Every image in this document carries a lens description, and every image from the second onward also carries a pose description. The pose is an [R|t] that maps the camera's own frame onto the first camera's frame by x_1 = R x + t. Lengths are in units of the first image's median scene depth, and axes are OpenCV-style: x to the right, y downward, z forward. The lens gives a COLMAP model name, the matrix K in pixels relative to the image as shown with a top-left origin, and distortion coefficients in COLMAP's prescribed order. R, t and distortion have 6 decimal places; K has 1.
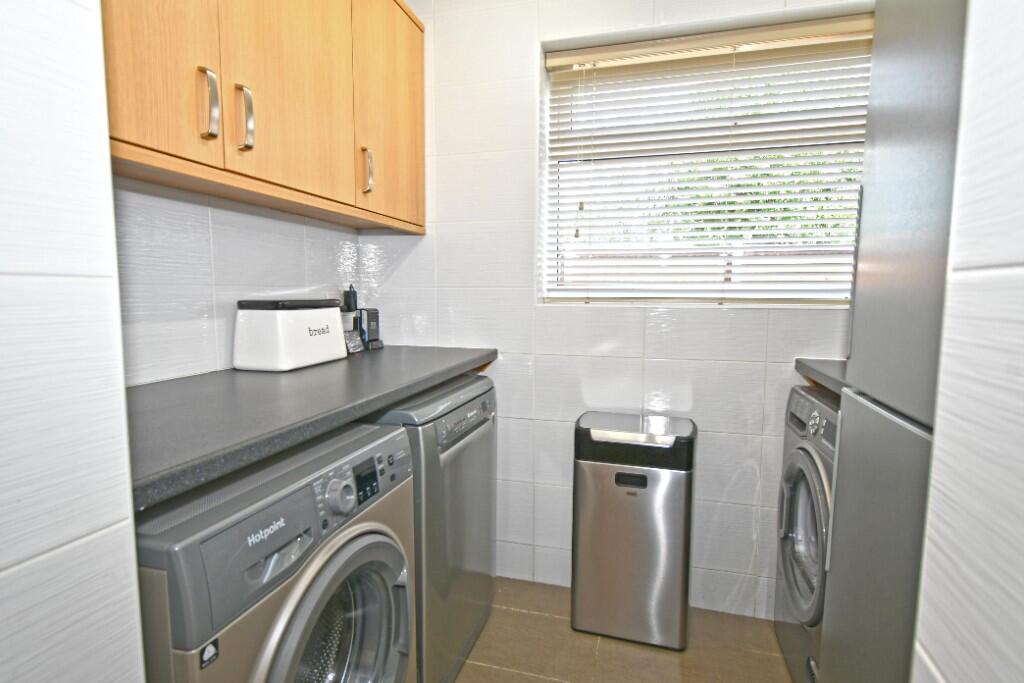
lens RADIAL K [[527.4, 0, 509.9], [0, 527.4, 343.5], [0, 0, 1]] dist [0.003225, 0.000156]
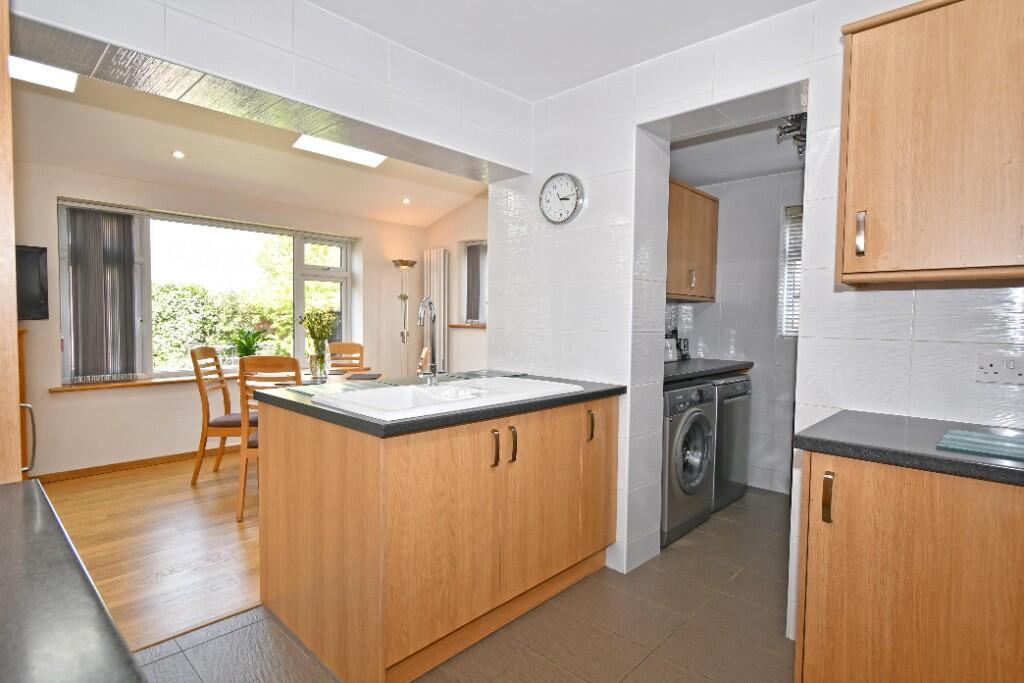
lens RADIAL K [[527.4, 0, 509.9], [0, 527.4, 343.5], [0, 0, 1]] dist [0.003225, 0.000156]
pose [[0.889407, 0.031930, -0.456000, 0.059760], [-0.053589, 0.997962, -0.034644, 0.057213], [0.453964, 0.055250, 0.889305, -1.087847]]
